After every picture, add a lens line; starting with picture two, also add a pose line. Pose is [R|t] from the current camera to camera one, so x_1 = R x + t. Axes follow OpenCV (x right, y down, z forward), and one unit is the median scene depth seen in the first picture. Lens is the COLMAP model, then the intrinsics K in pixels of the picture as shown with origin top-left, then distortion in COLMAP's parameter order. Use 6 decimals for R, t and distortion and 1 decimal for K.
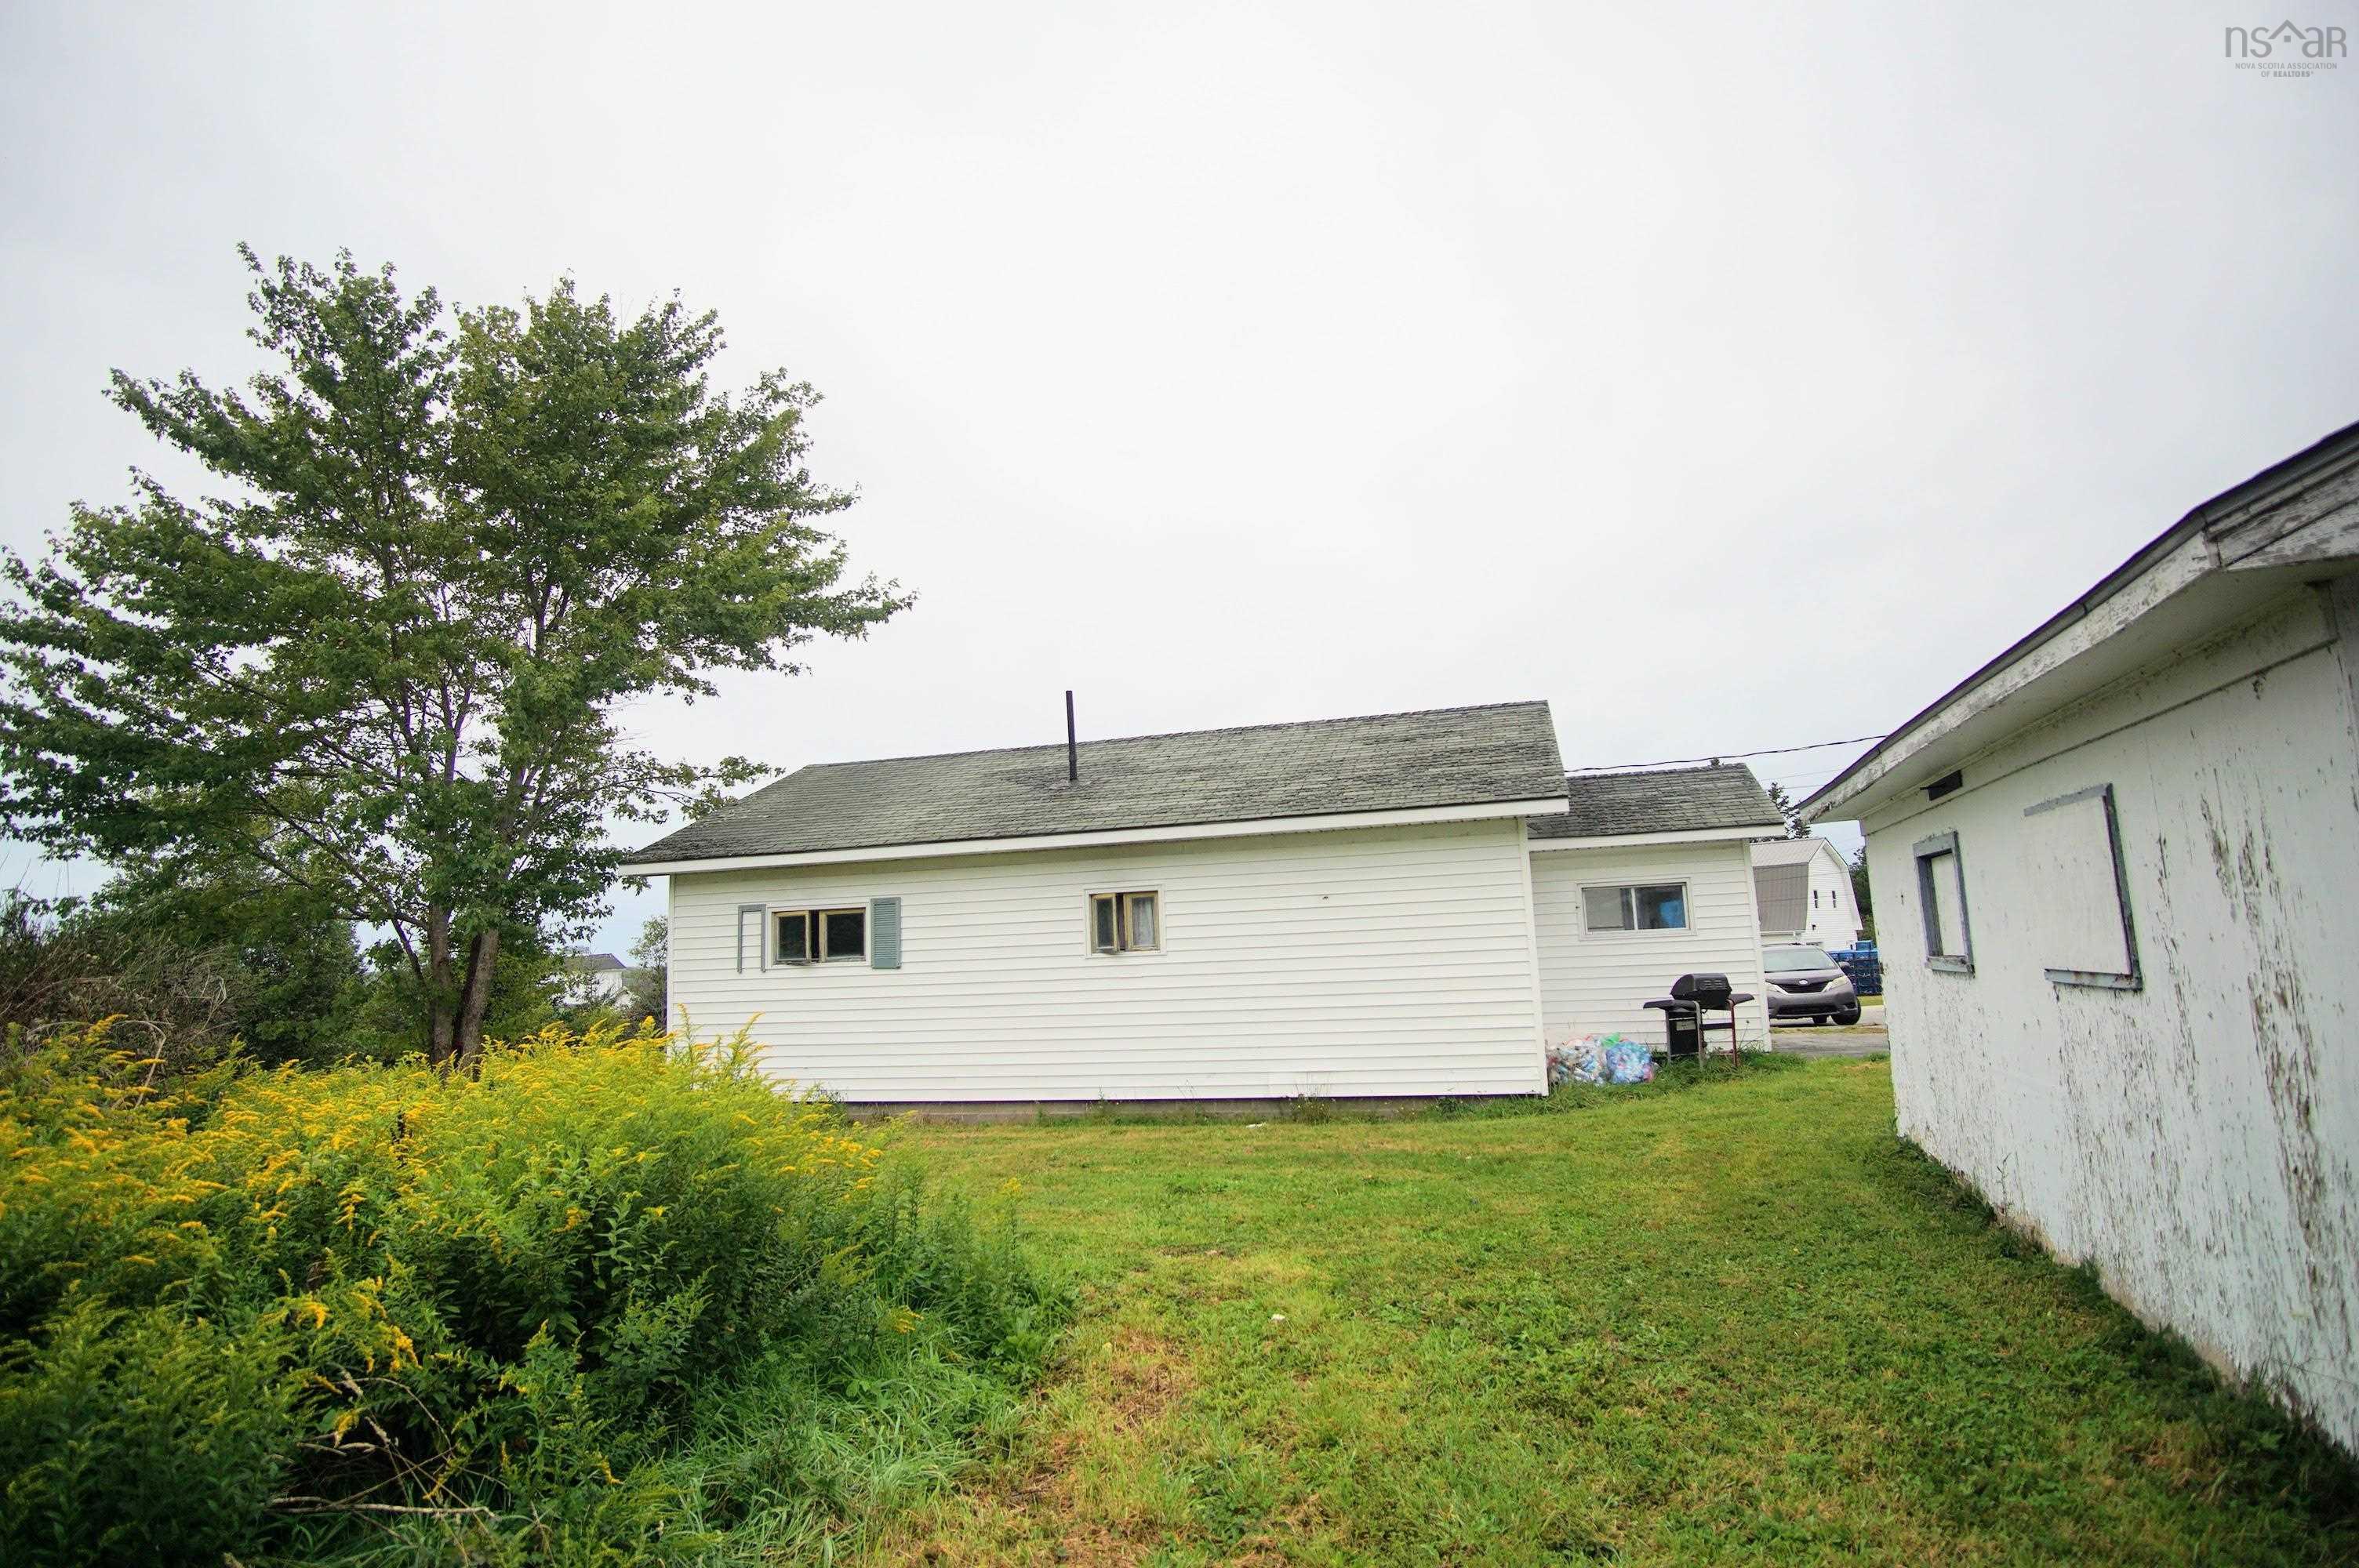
lens RADIAL K [[1249.2, 0, 1177.2], [0, 1249.2, 779.8], [0, 0, 1]] dist [-0.034501, 0.010280]
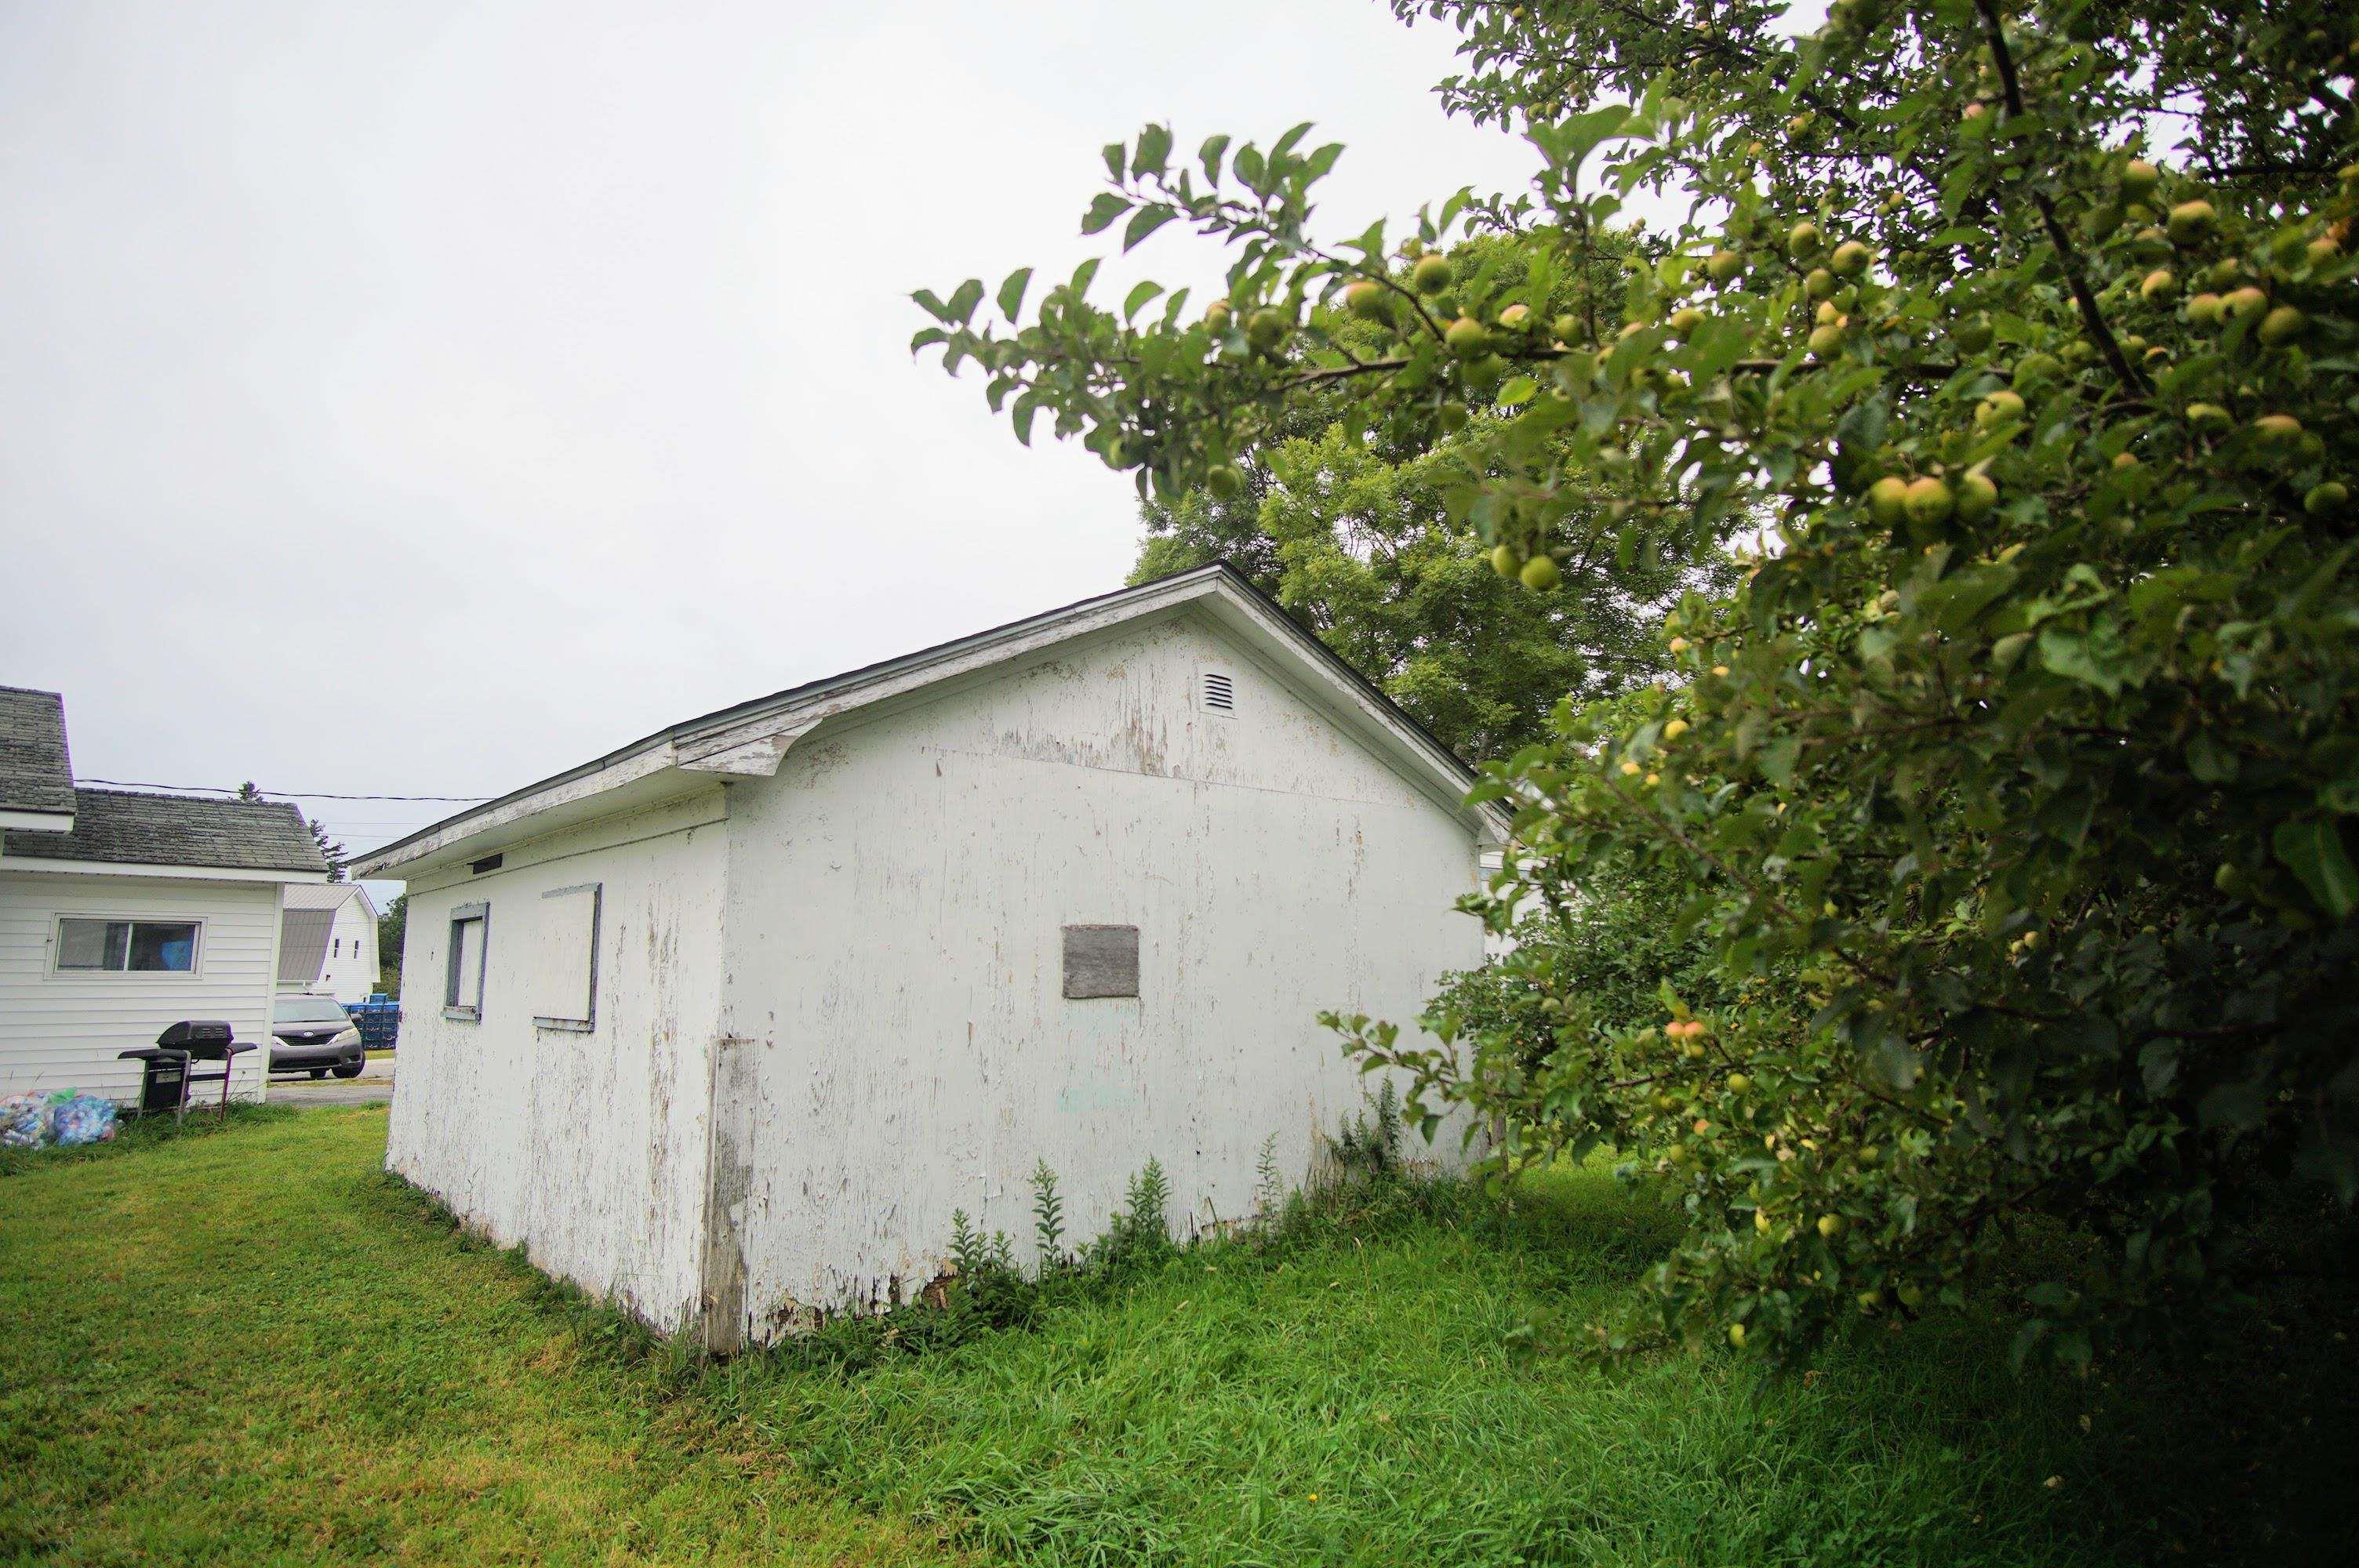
lens RADIAL K [[1249.2, 0, 1177.2], [0, 1249.2, 779.8], [0, 0, 1]] dist [-0.034501, 0.010280]
pose [[0.477855, 0.175611, 0.860706, -0.106880], [-0.137514, 0.982688, -0.124153, -0.018004], [-0.867608, -0.059032, 0.493731, -0.170092]]
